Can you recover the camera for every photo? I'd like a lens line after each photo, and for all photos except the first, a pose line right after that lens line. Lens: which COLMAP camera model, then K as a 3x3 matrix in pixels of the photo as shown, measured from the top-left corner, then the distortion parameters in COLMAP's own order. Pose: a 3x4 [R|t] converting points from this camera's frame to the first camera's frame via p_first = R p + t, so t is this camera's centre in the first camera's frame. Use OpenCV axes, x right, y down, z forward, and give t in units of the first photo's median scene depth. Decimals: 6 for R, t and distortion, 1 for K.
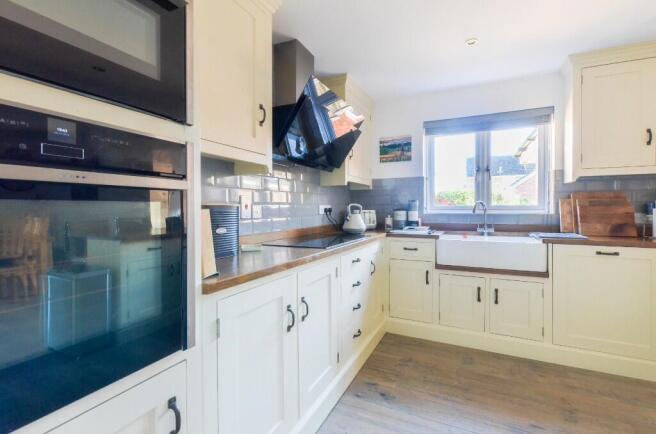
lens RADIAL K [[286.7, 0, 336.2], [0, 286.7, 209.4], [0, 0, 1]] dist [0.002271, -0.000946]
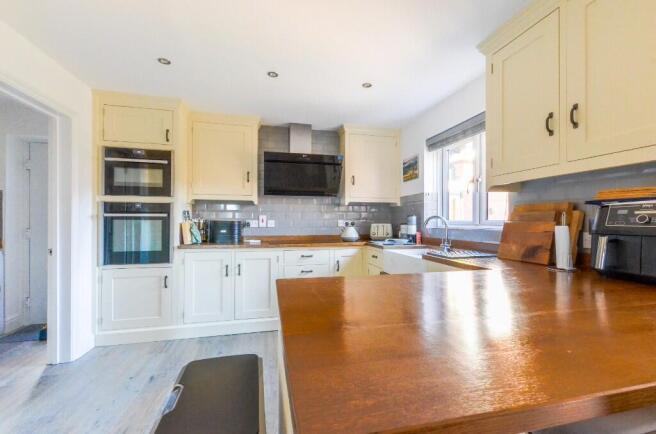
lens RADIAL K [[286.7, 0, 336.3], [0, 286.7, 220.7], [0, 0, 1]] dist [0.002271, -0.000946]
pose [[0.633248, 0.002638, -0.773944, 1.226411], [-0.008881, 0.999953, -0.003858, -0.007397], [0.773898, 0.009317, 0.633242, 0.131798]]
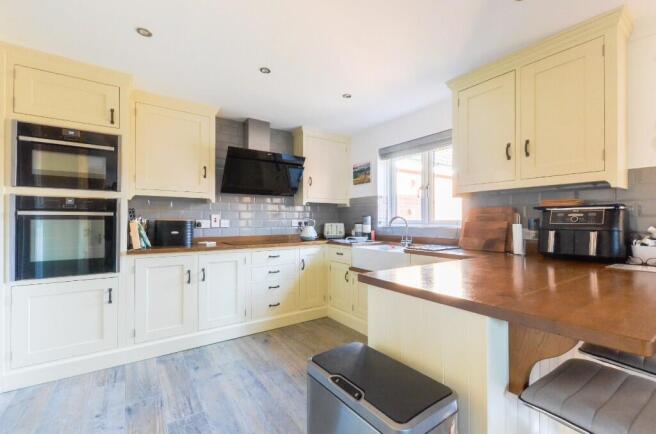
lens RADIAL K [[286.7, 0, 337.4], [0, 286.7, 219.3], [0, 0, 1]] dist [0.002271, -0.000946]
pose [[0.873568, 0.000846, -0.486701, 0.992490], [-0.006415, 0.999932, -0.009775, -0.005246], [0.486660, 0.011661, 0.873514, -0.147080]]
